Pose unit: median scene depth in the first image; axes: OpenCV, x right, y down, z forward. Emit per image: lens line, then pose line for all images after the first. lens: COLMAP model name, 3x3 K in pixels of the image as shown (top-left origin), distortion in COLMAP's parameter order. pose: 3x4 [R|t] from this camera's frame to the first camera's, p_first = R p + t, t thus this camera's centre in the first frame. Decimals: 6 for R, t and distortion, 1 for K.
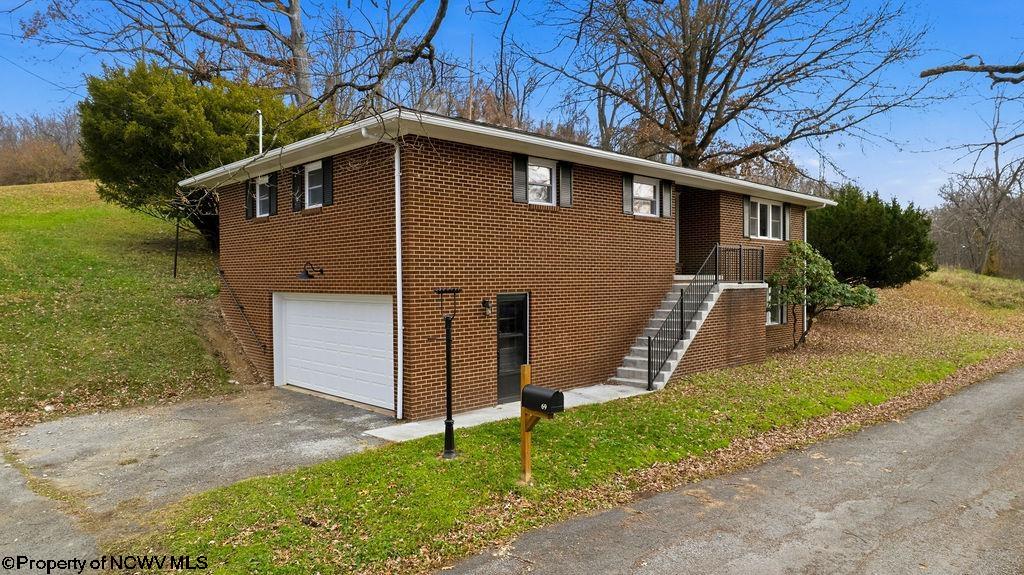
lens RADIAL K [[659.3, 0, 512.0], [0, 659.3, 287.5], [0, 0, 1]] dist [-0.074320, 0.062953]
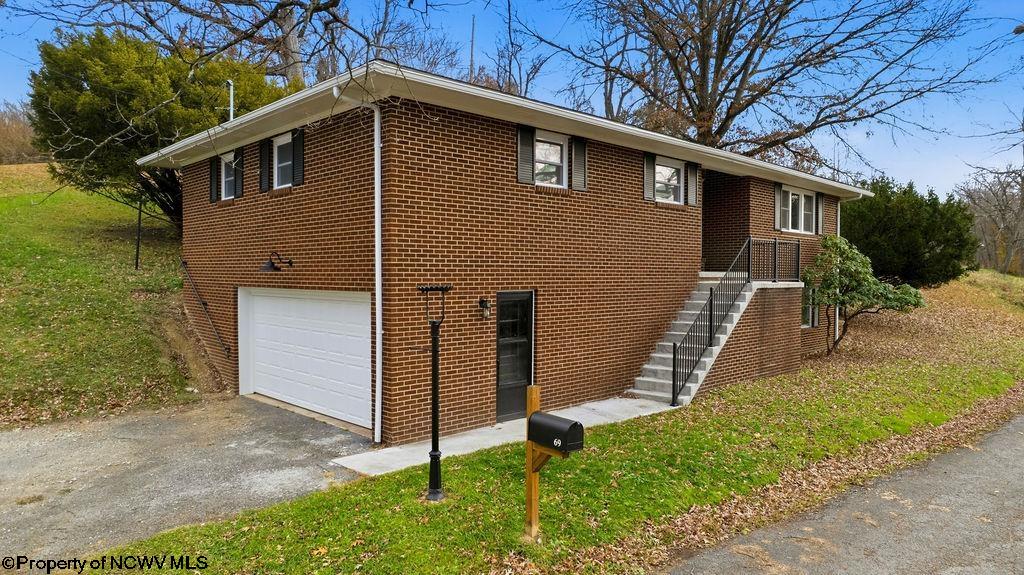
lens RADIAL K [[659.3, 0, 512.0], [0, 659.3, 287.5], [0, 0, 1]] dist [-0.074320, 0.062953]
pose [[0.999949, 0.010120, 0.000144, -0.003384], [-0.010121, 0.999921, 0.007474, -0.001895], [-0.000068, -0.007475, 0.999972, 0.141664]]
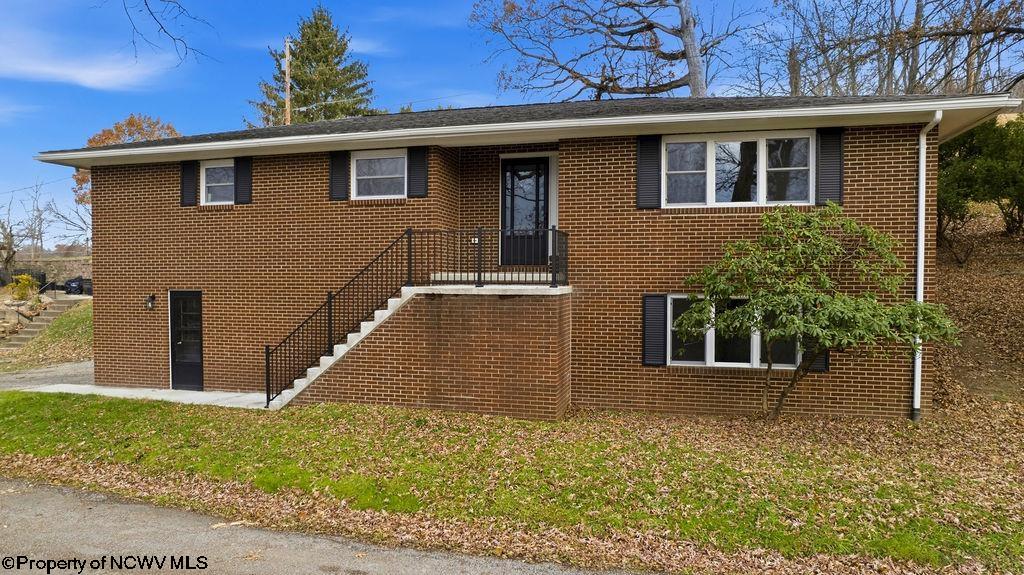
lens RADIAL K [[648.3, 0, 512.0], [0, 648.3, 287.5], [0, 0, 1]] dist [-0.073597, 0.061529]
pose [[0.529522, 0.026057, -0.847896, 1.051019], [-0.012982, 0.999660, 0.022614, -0.023711], [0.848197, -0.000967, 0.529680, 0.799383]]
